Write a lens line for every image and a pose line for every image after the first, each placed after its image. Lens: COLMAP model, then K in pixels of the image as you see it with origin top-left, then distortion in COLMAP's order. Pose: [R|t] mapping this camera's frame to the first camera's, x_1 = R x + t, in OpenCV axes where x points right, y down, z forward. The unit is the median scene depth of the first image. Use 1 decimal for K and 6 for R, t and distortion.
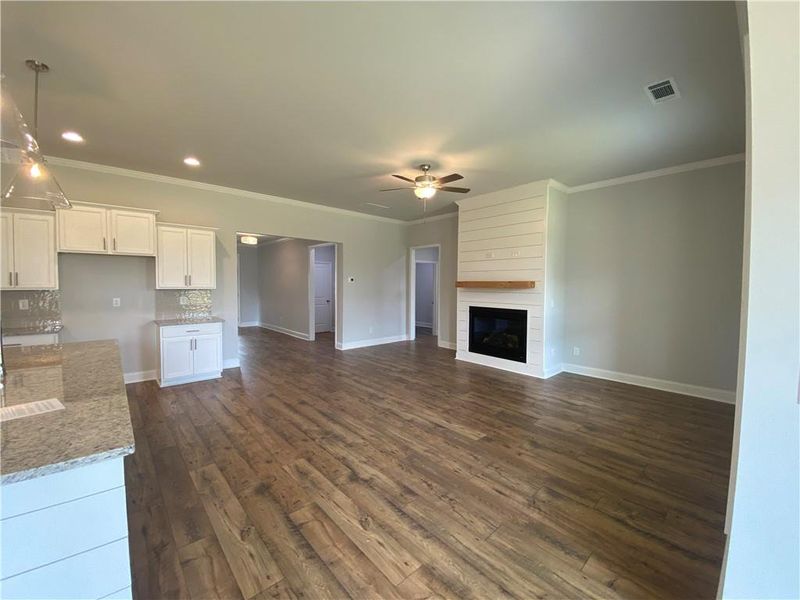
lens RADIAL K [[322.7, 0, 400.4], [0, 322.7, 296.4], [0, 0, 1]] dist [0.025402, -0.024037]
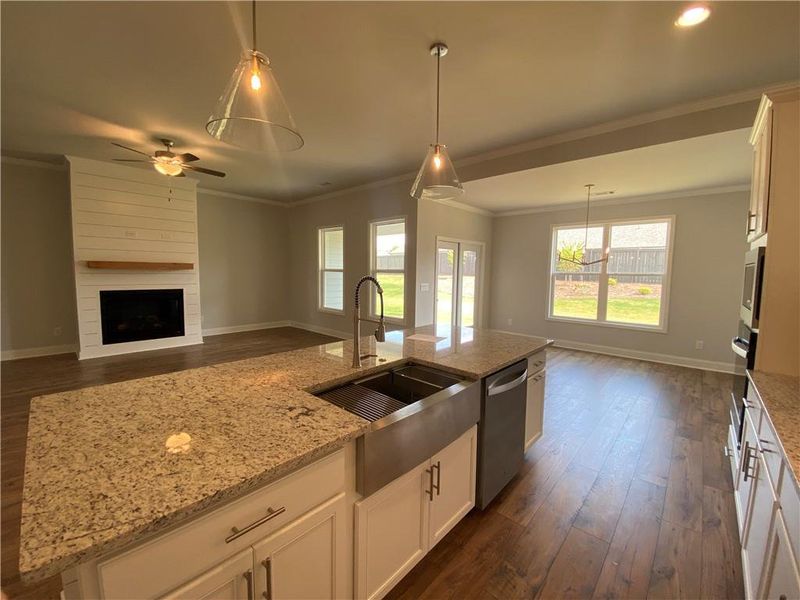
lens RADIAL K [[322.7, 0, 400.4], [0, 322.7, 296.4], [0, 0, 1]] dist [0.025402, -0.024037]
pose [[-0.093789, -0.085774, 0.991890, -1.128924], [0.023644, 0.995809, 0.088348, -0.019688], [-0.995311, 0.031738, -0.091368, 0.484587]]
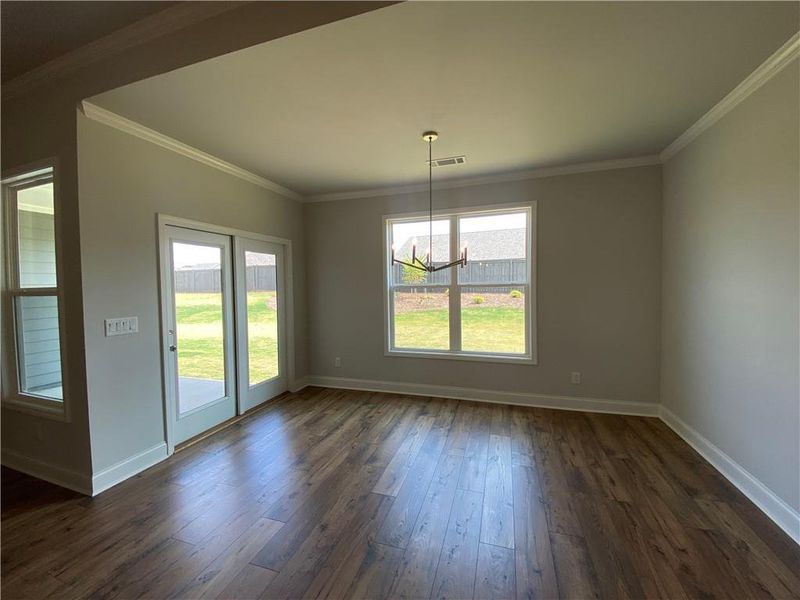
lens RADIAL K [[322.7, 0, 400.4], [0, 322.7, 296.4], [0, 0, 1]] dist [0.025402, -0.024037]
pose [[-0.503466, -0.027067, 0.863591, -0.507118], [0.045837, 0.997265, 0.057979, 0.000962], [-0.862798, 0.068774, -0.500848, 0.069185]]
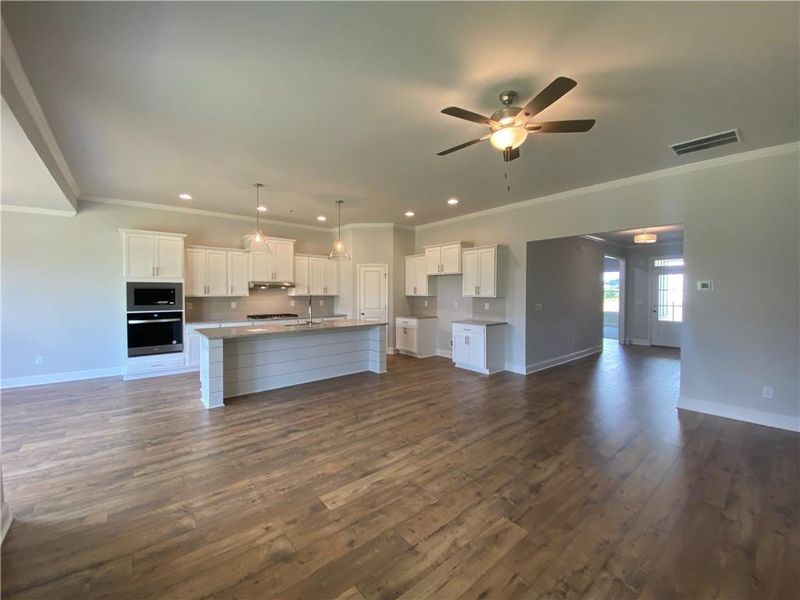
lens RADIAL K [[322.7, 0, 400.4], [0, 322.7, 296.4], [0, 0, 1]] dist [0.025402, -0.024037]
pose [[-0.040627, 0.012155, -0.999100, 0.799329], [-0.041900, 0.999026, 0.013858, -0.039321], [0.998295, 0.042425, -0.040078, 0.974511]]
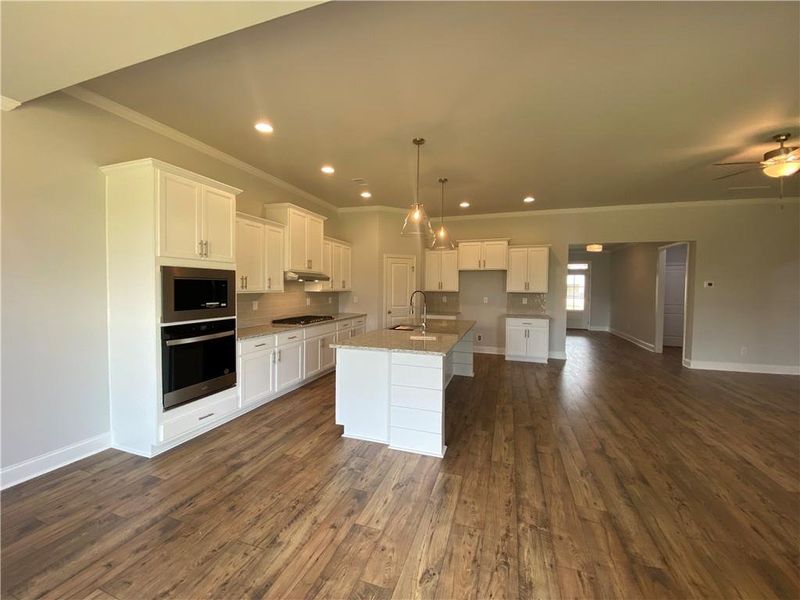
lens RADIAL K [[322.7, 0, 400.4], [0, 322.7, 296.4], [0, 0, 1]] dist [0.025402, -0.024037]
pose [[0.493418, 0.025063, -0.869431, 0.334929], [-0.040456, 0.999164, 0.005843, 0.008976], [0.868851, 0.032291, 0.494019, -0.155654]]
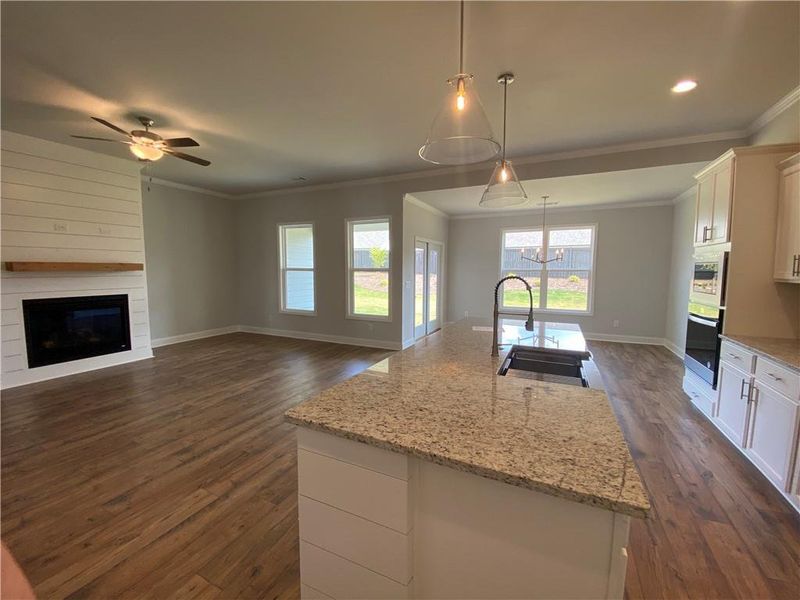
lens RADIAL K [[322.7, 0, 400.4], [0, 322.7, 296.4], [0, 0, 1]] dist [0.025402, -0.024037]
pose [[-0.381099, -0.085251, 0.920596, -1.092041], [0.030180, 0.994062, 0.104548, -0.036388], [-0.924042, 0.067626, -0.376263, 0.866548]]
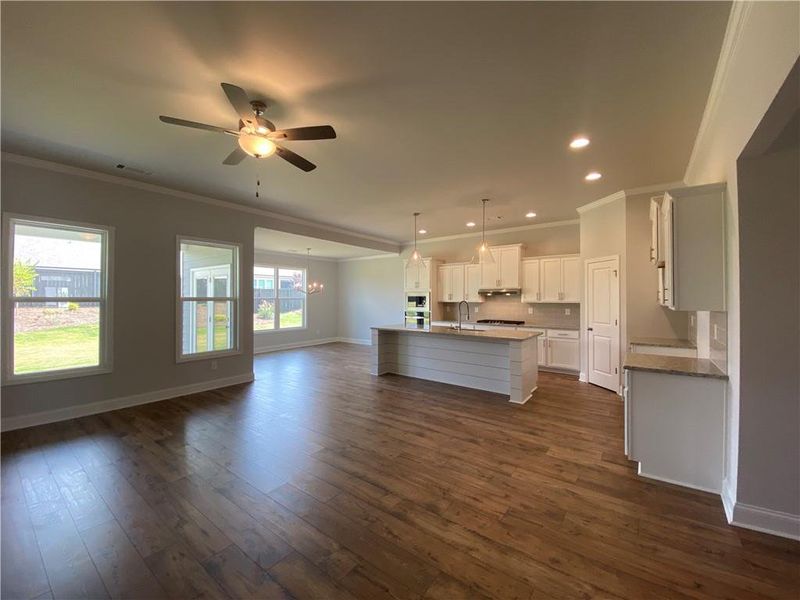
lens RADIAL K [[322.7, 0, 400.4], [0, 322.7, 296.4], [0, 0, 1]] dist [0.025402, -0.024037]
pose [[-0.980931, -0.007664, -0.194206, -0.080769], [-0.014328, 0.999355, 0.032935, -0.075412], [0.193829, 0.035089, -0.980408, 1.930228]]
